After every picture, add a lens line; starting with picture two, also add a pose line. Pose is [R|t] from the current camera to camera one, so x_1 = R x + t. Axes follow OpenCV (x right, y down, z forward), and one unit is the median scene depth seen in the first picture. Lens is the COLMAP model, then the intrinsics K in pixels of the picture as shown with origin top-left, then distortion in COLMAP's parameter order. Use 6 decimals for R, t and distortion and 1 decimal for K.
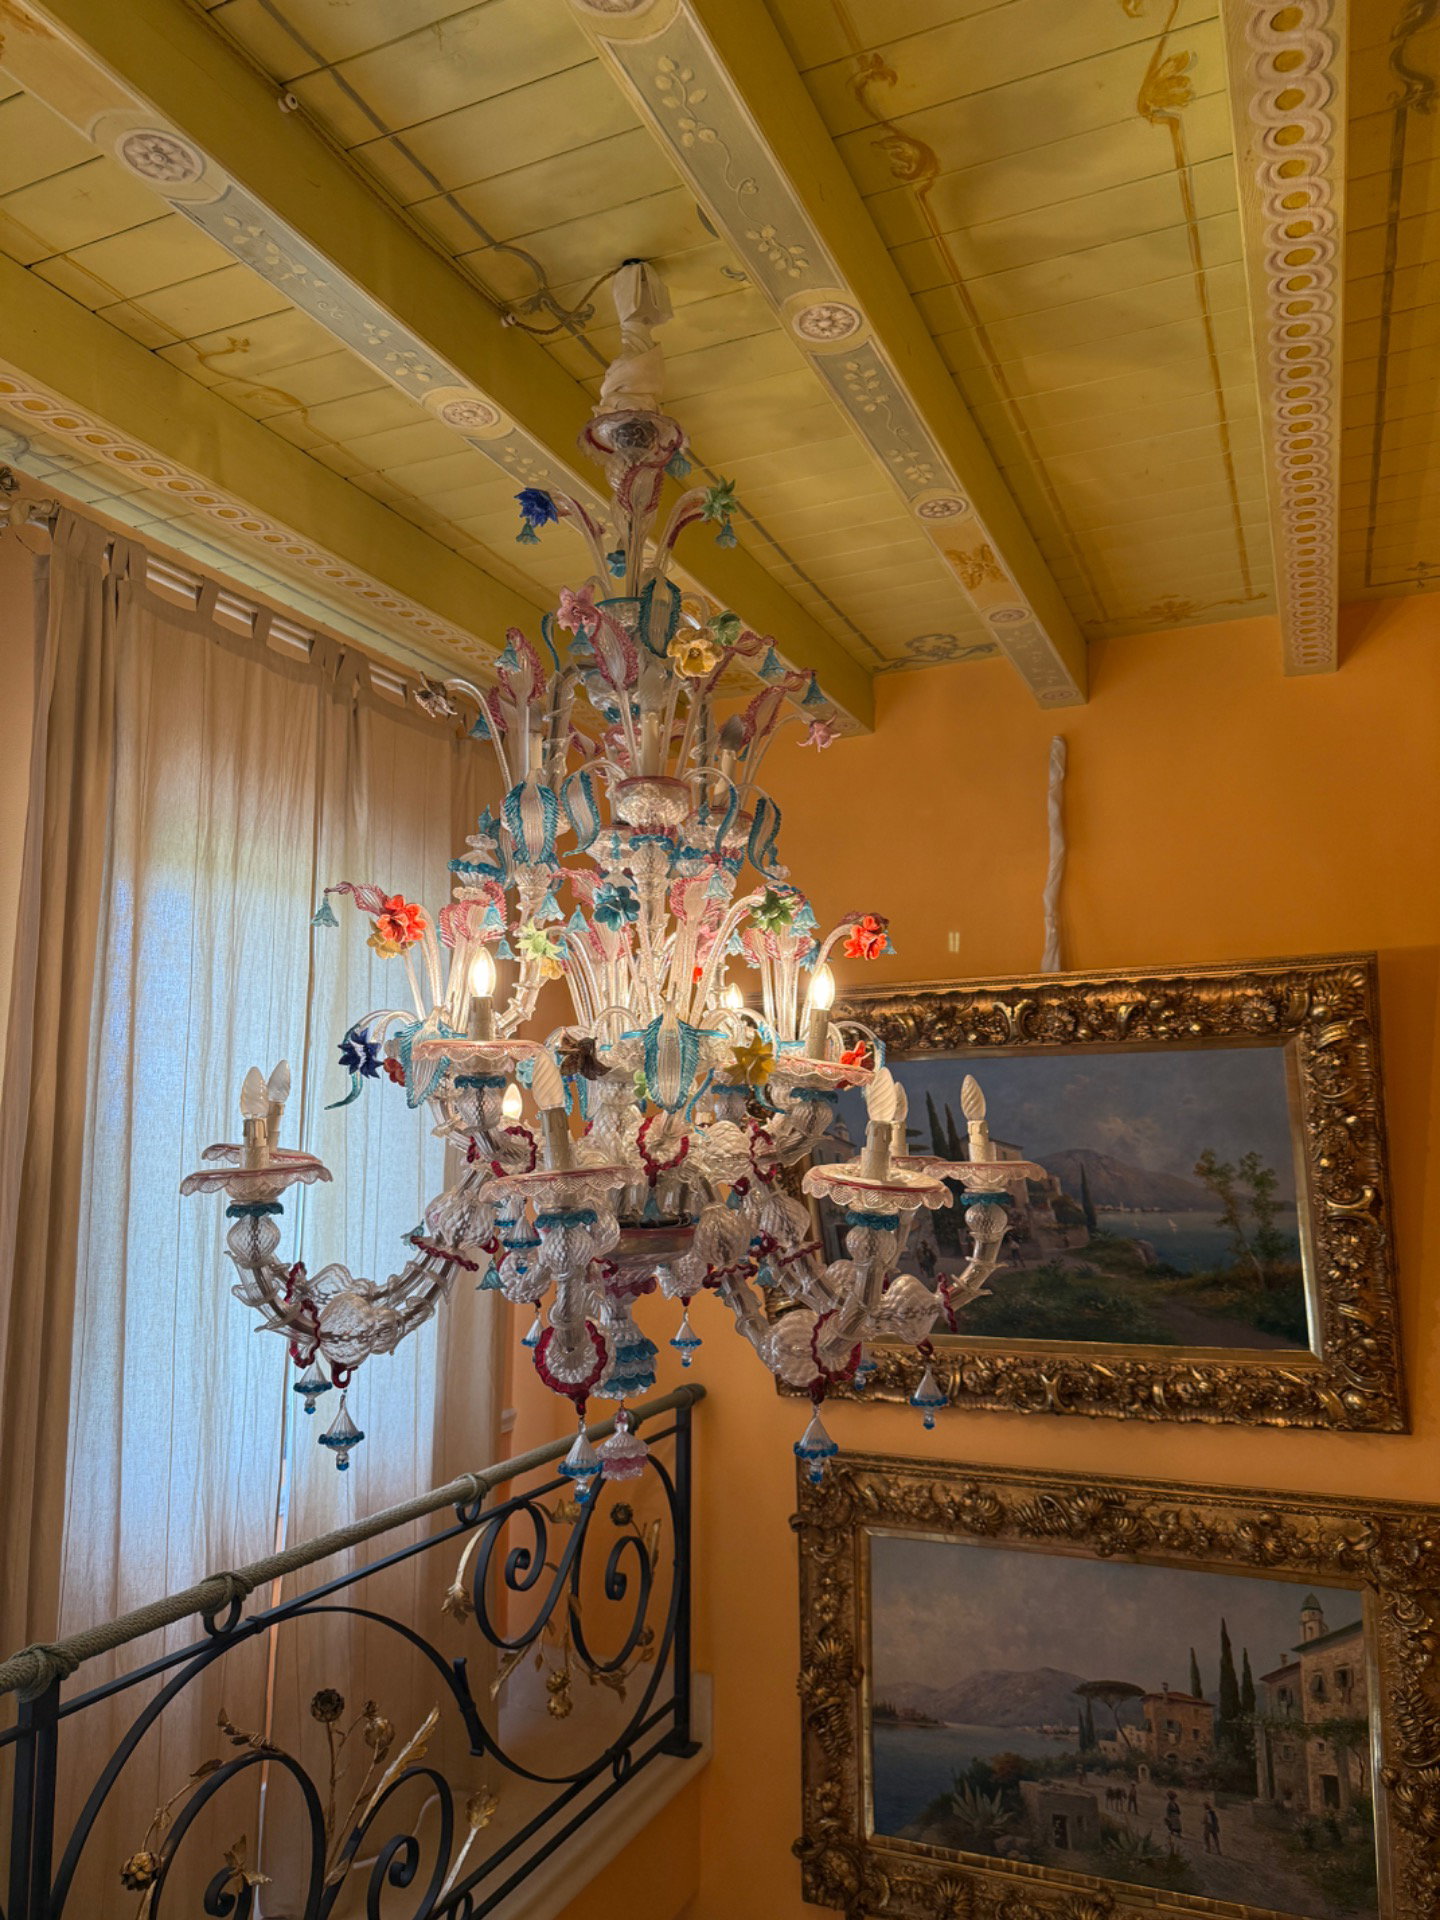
lens RADIAL K [[1326.2, 0, 720.0], [0, 1326.2, 960.0], [0, 0, 1]] dist [-0.002128, -0.009434]
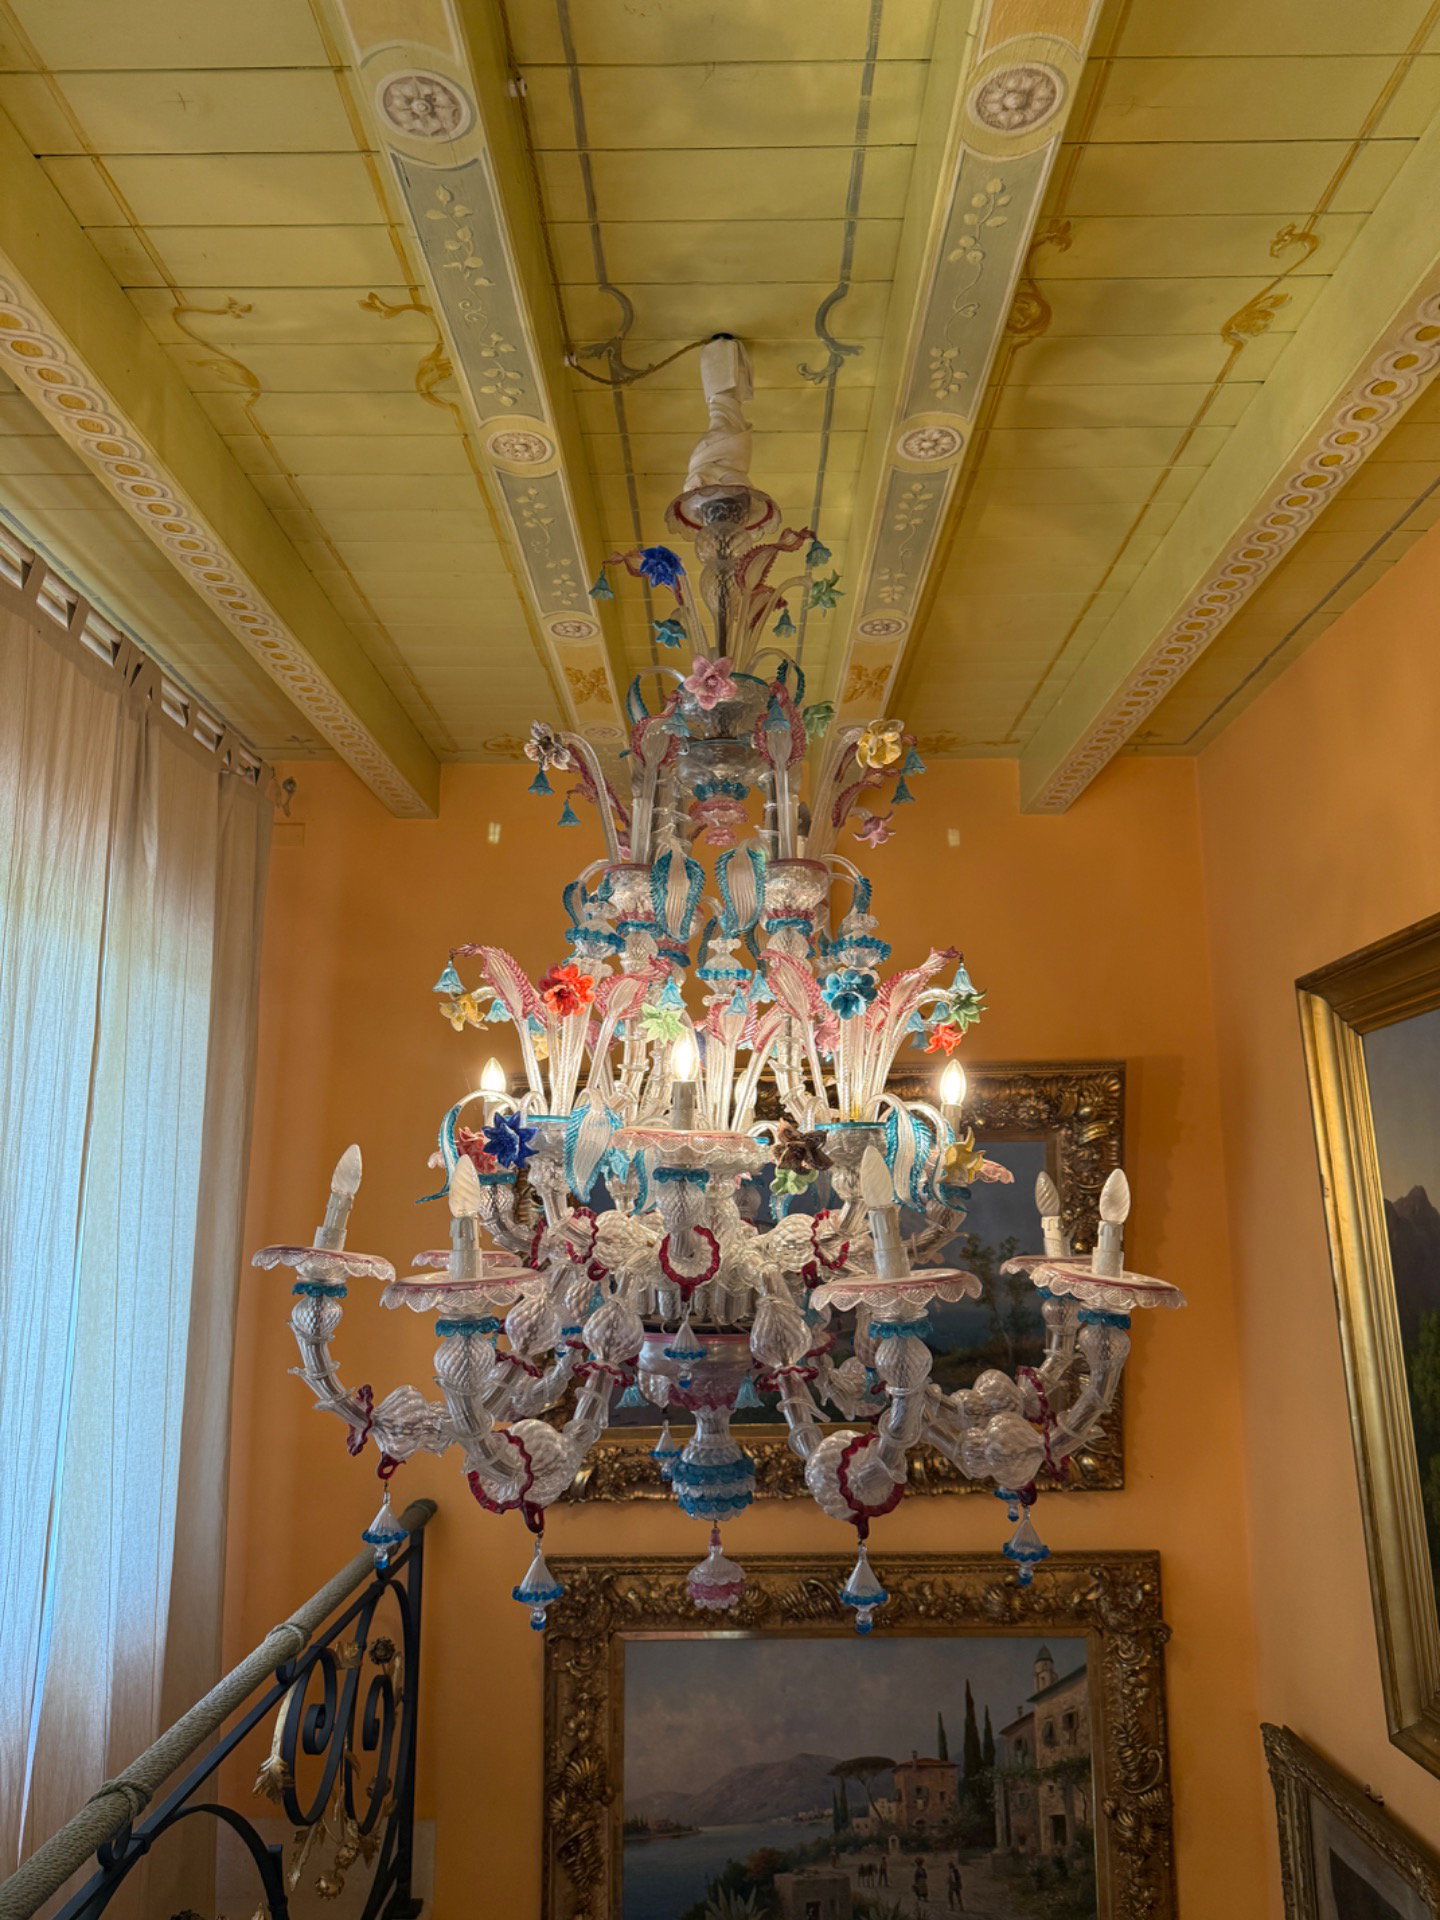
lens RADIAL K [[1330.9, 0, 720.0], [0, 1330.9, 960.0], [0, 0, 1]] dist [-0.010862, -0.004376]
pose [[0.921496, 0.070565, 0.381923, -0.254682], [-0.048019, 0.996511, -0.068260, 0.002343], [-0.385407, 0.044562, 0.921670, 0.067761]]
